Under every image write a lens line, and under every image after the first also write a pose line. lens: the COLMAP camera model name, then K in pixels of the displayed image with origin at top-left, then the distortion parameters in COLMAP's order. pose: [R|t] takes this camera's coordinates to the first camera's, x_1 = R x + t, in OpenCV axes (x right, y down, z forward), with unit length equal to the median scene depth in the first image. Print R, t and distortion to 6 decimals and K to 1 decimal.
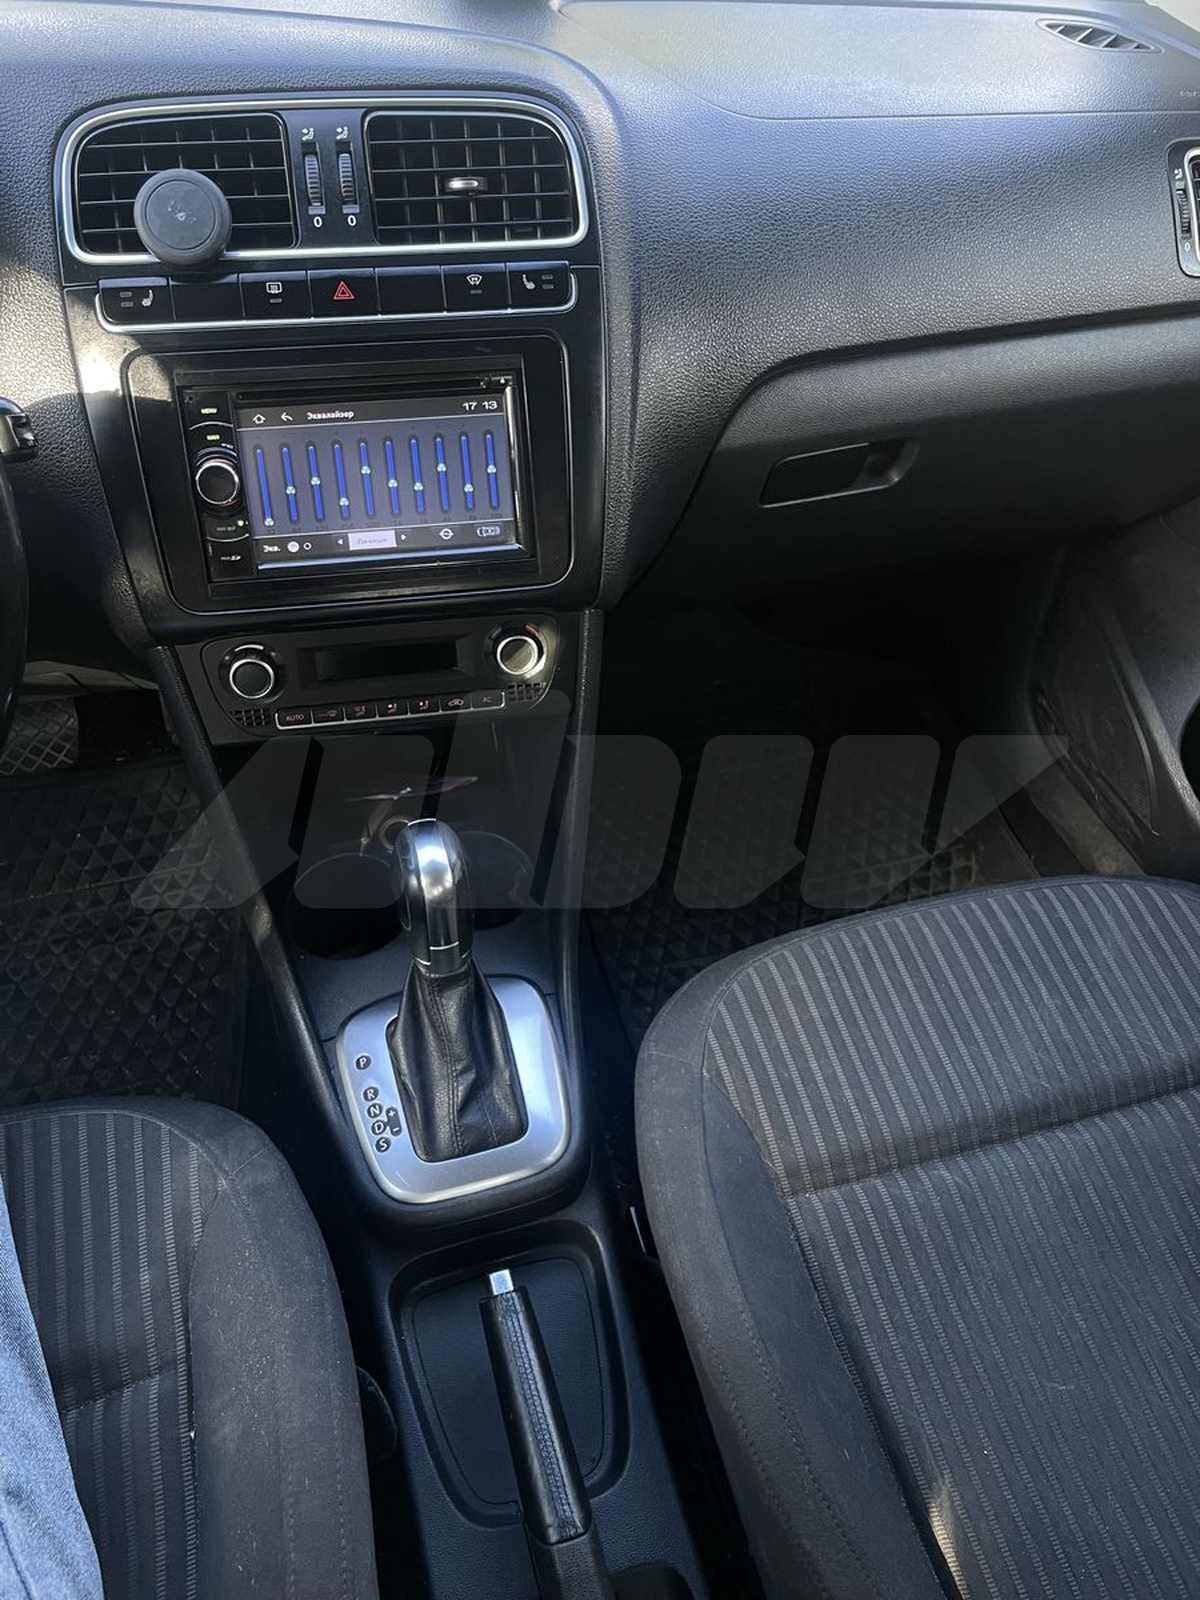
lens RADIAL K [[1229.8, 0, 600.0], [0, 1229.8, 800.0], [0, 0, 1]] dist [0.083600, -0.131774]
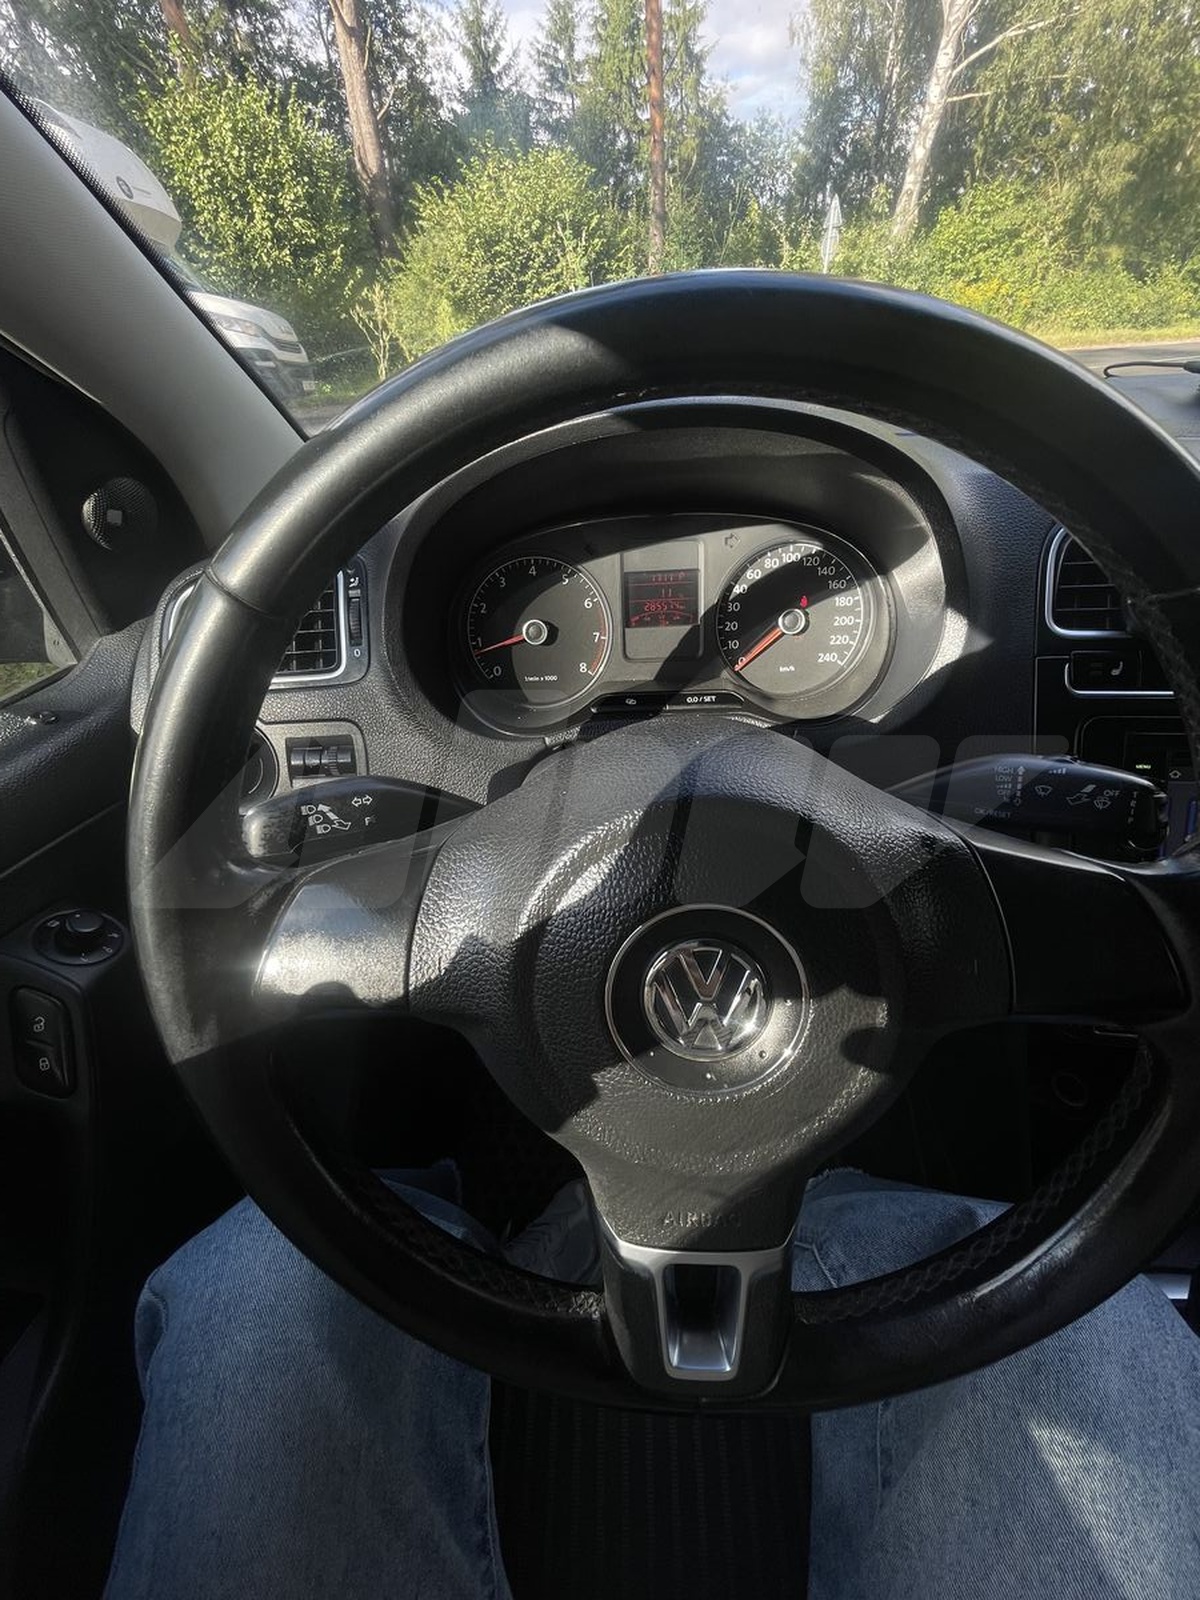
lens RADIAL K [[640.6, 0, 600.0], [0, 640.6, 800.0], [0, 0, 1]] dist [0.007902, 0.000039]
pose [[0.940637, 0.112183, -0.320340, -0.531100], [-0.153701, 0.982271, -0.107333, -0.135349], [0.302620, 0.150198, 0.941202, 0.297649]]
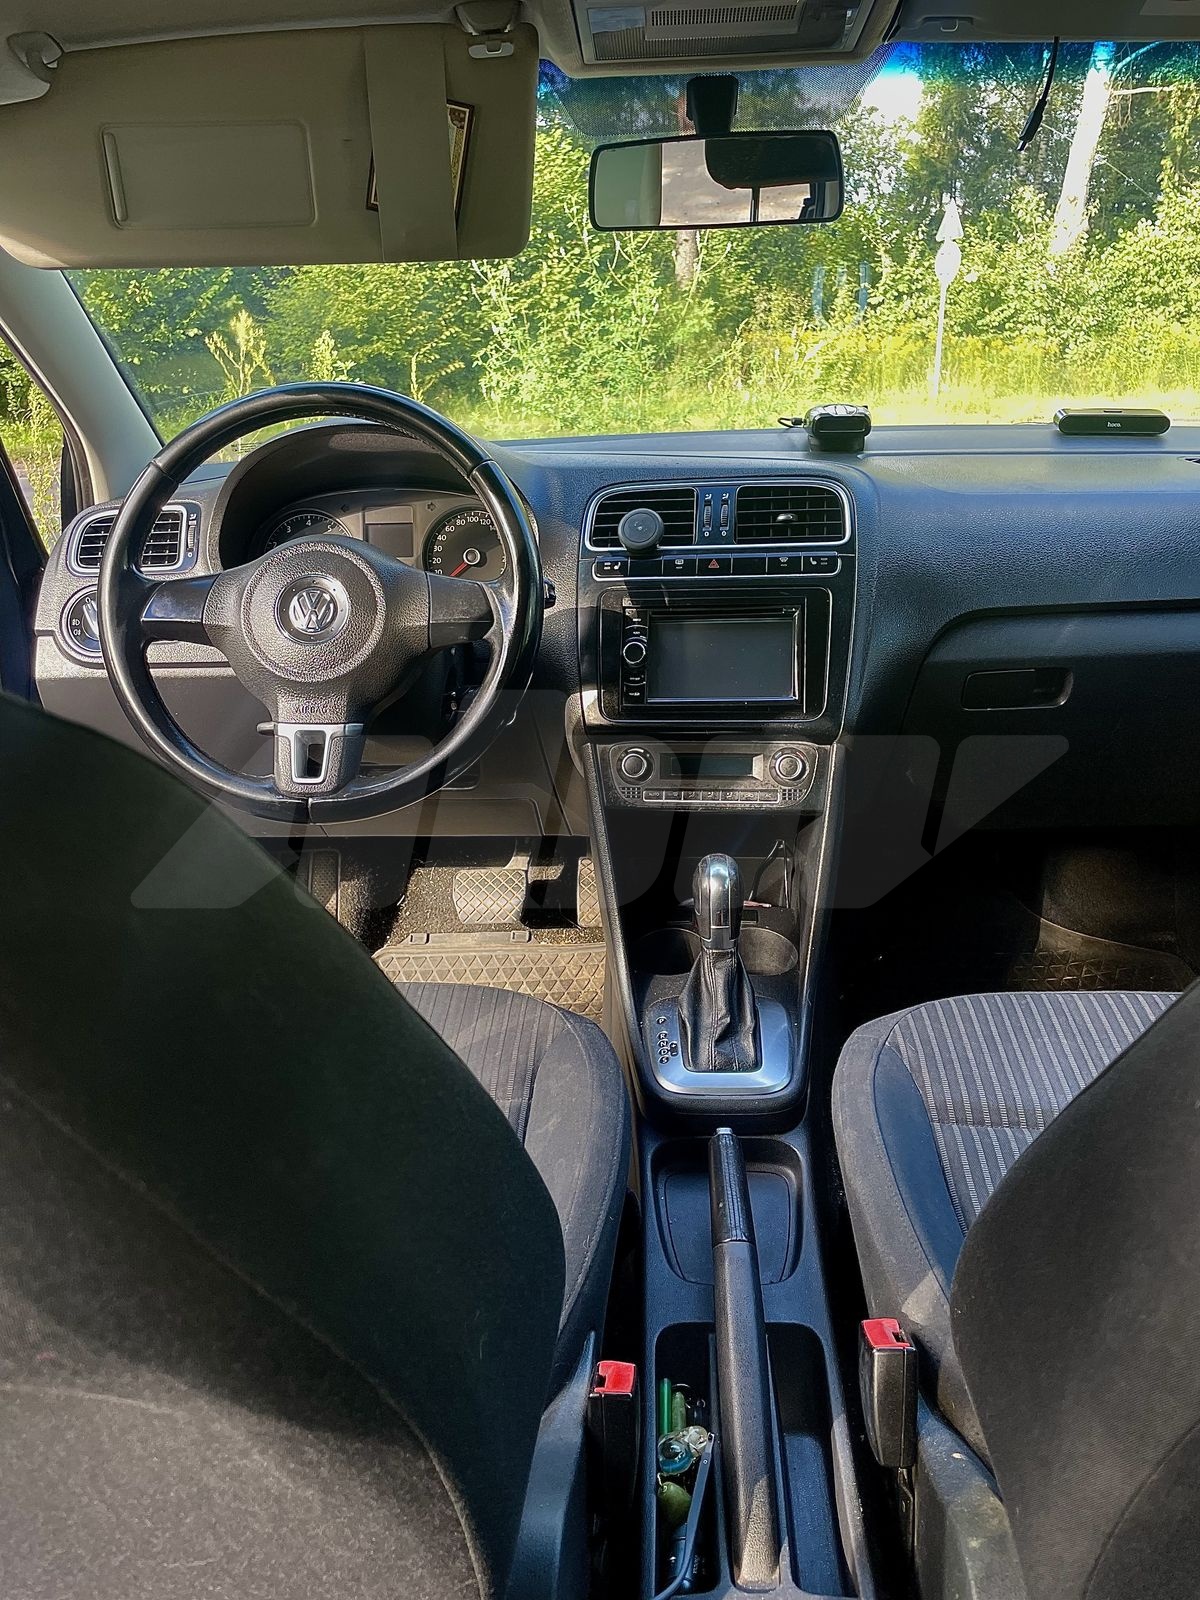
lens RADIAL K [[1218.6, 0, 592.8], [0, 1218.6, 821.8], [0, 0, 1]] dist [0.077548, -0.124993]
pose [[0.938134, 0.051033, -0.342491, 0.257664], [-0.183641, 0.911855, -0.367147, 0.616656], [0.293566, 0.407328, 0.864814, -0.474112]]
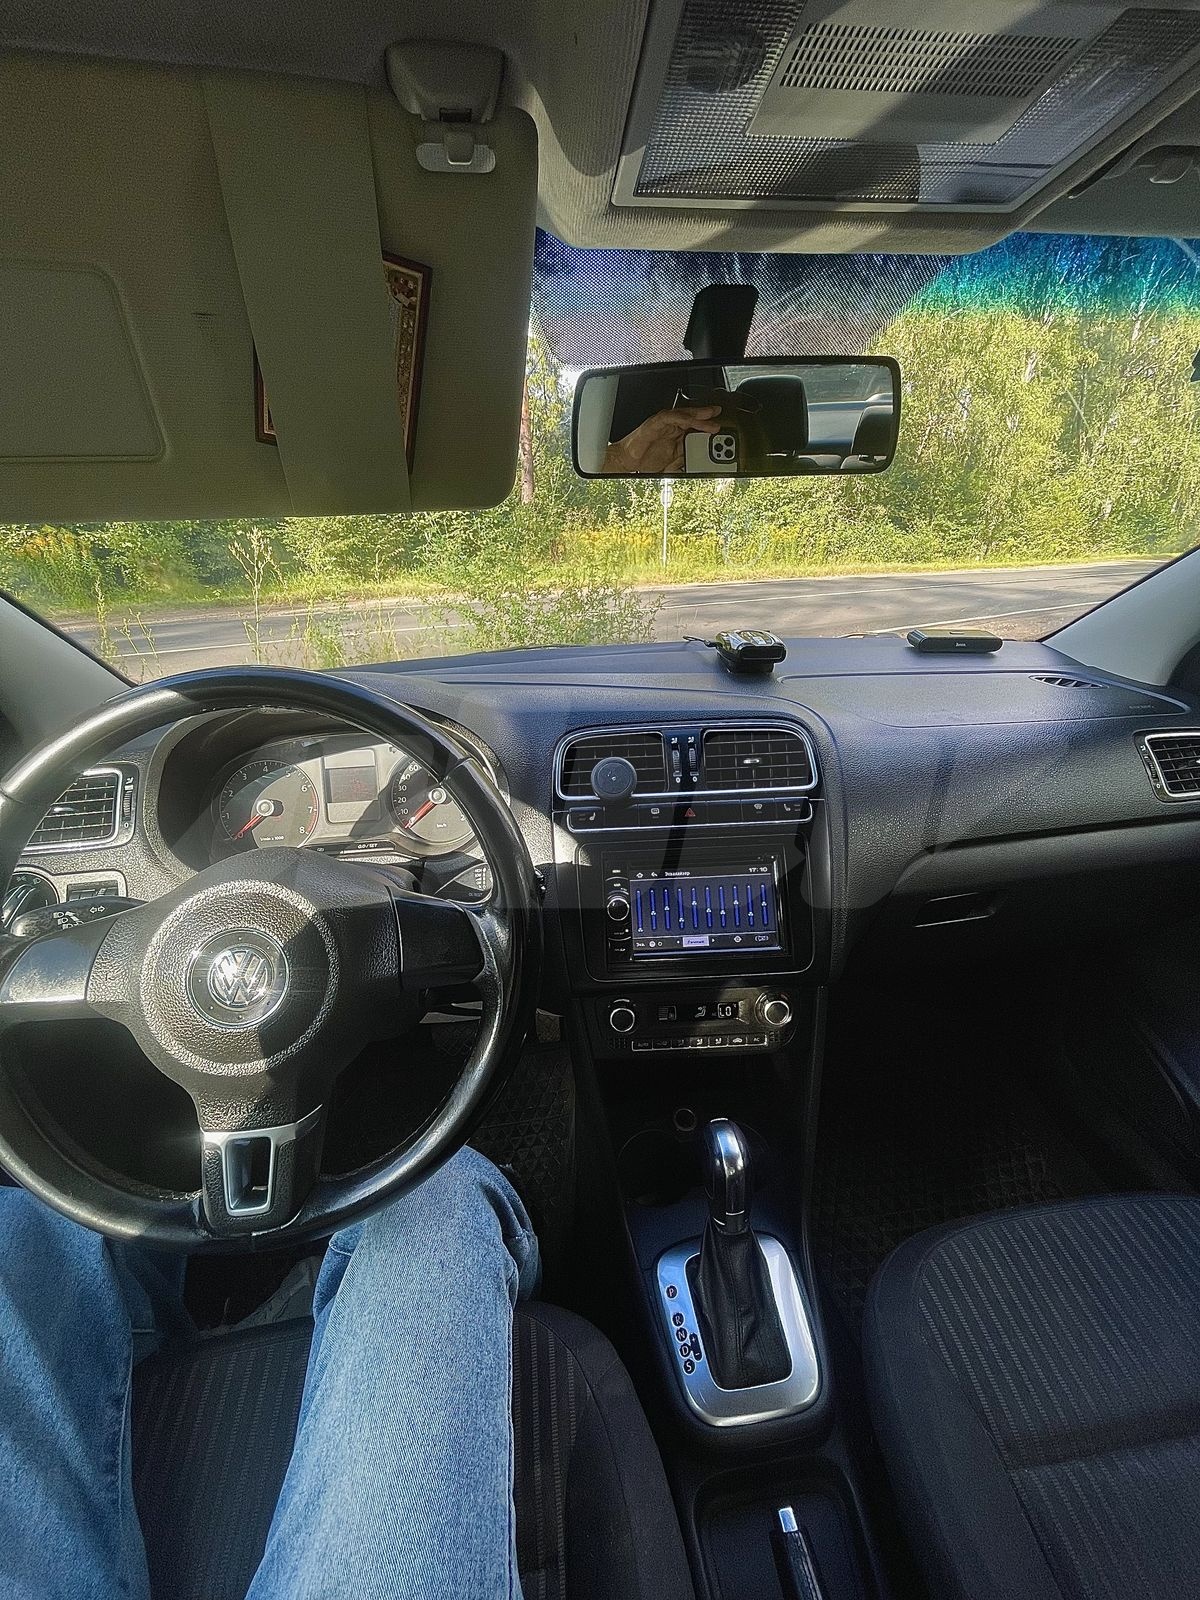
lens RADIAL K [[651.2, 0, 594.3], [0, 651.2, 799.0], [0, 0, 1]] dist [-0.000240, -0.000071]
pose [[0.981455, -0.004186, -0.191648, -0.144074], [-0.069506, 0.923954, -0.376135, -0.037917], [0.178648, 0.382480, 0.906528, 0.053431]]
